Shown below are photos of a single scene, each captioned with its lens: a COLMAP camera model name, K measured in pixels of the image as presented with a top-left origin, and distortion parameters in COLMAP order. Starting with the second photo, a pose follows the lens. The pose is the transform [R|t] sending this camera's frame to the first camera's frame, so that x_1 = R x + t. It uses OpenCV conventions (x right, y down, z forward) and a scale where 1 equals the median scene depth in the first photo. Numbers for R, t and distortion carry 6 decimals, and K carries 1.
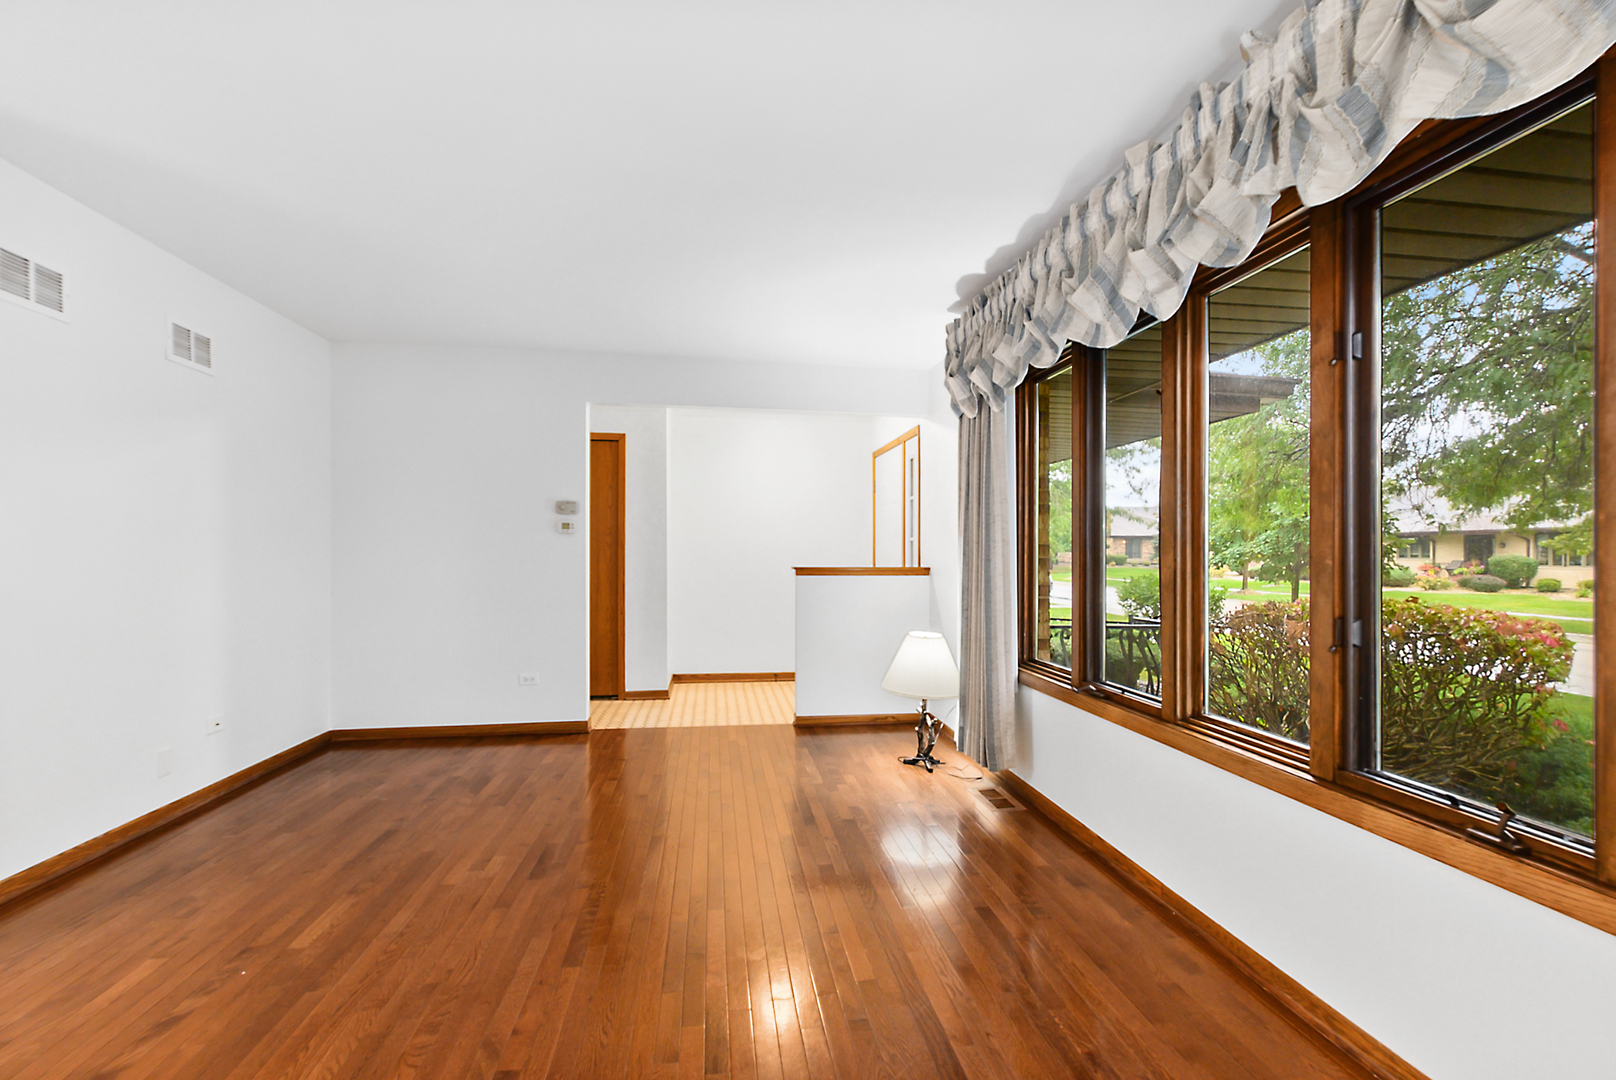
lens RADIAL K [[711.2, 0, 817.1], [0, 711.2, 550.3], [0, 0, 1]] dist [0.000356, 0.000168]
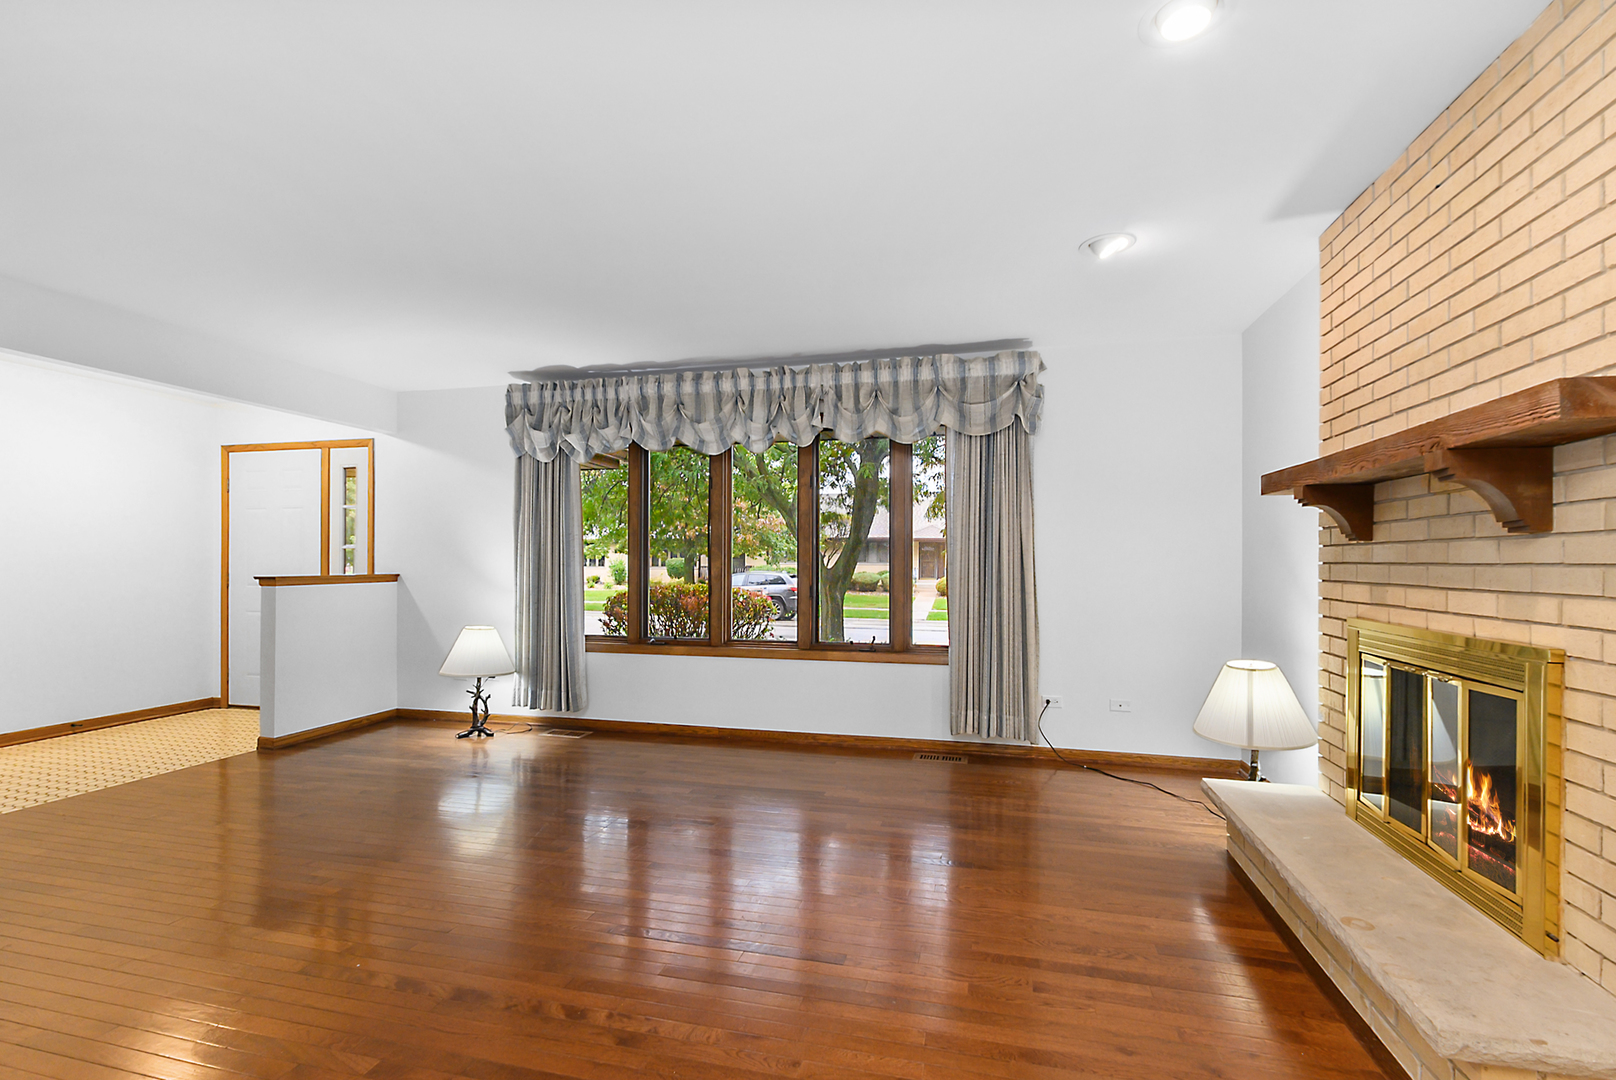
lens RADIAL K [[711.2, 0, 817.1], [0, 711.2, 550.3], [0, 0, 1]] dist [0.000356, 0.000168]
pose [[0.392384, 0.008360, 0.919764, -0.796851], [-0.002806, 0.999965, -0.007891, -0.007304], [-0.919797, 0.000516, 0.392394, -0.017793]]
